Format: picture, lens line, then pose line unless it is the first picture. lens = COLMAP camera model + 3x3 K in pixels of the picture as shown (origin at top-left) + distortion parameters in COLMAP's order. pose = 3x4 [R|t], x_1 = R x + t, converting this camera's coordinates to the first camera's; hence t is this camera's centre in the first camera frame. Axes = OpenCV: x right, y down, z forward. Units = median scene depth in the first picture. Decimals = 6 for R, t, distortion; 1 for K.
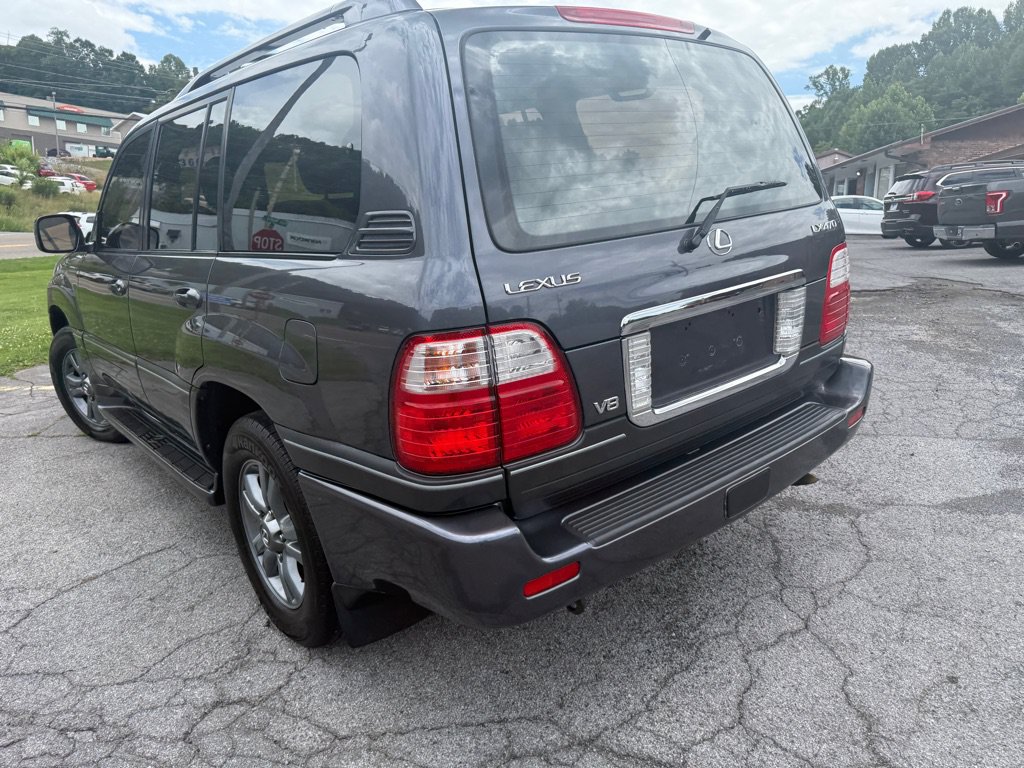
lens RADIAL K [[731.6, 0, 516.6], [0, 731.6, 384.6], [0, 0, 1]] dist [0.008337, -0.019666]
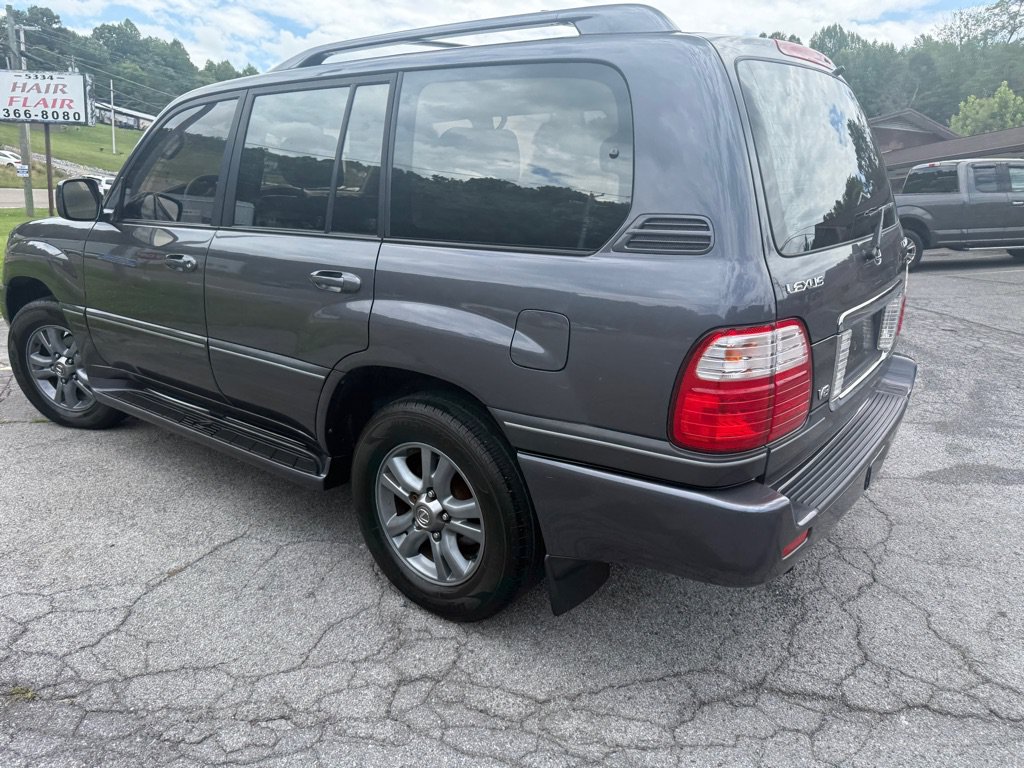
lens RADIAL K [[731.6, 0, 516.6], [0, 731.6, 384.6], [0, 0, 1]] dist [0.008337, -0.019666]
pose [[0.975087, 0.009109, 0.221636, -0.478777], [-0.013154, 0.999773, 0.016783, 0.002502], [-0.221433, -0.019280, 0.974985, -0.022449]]
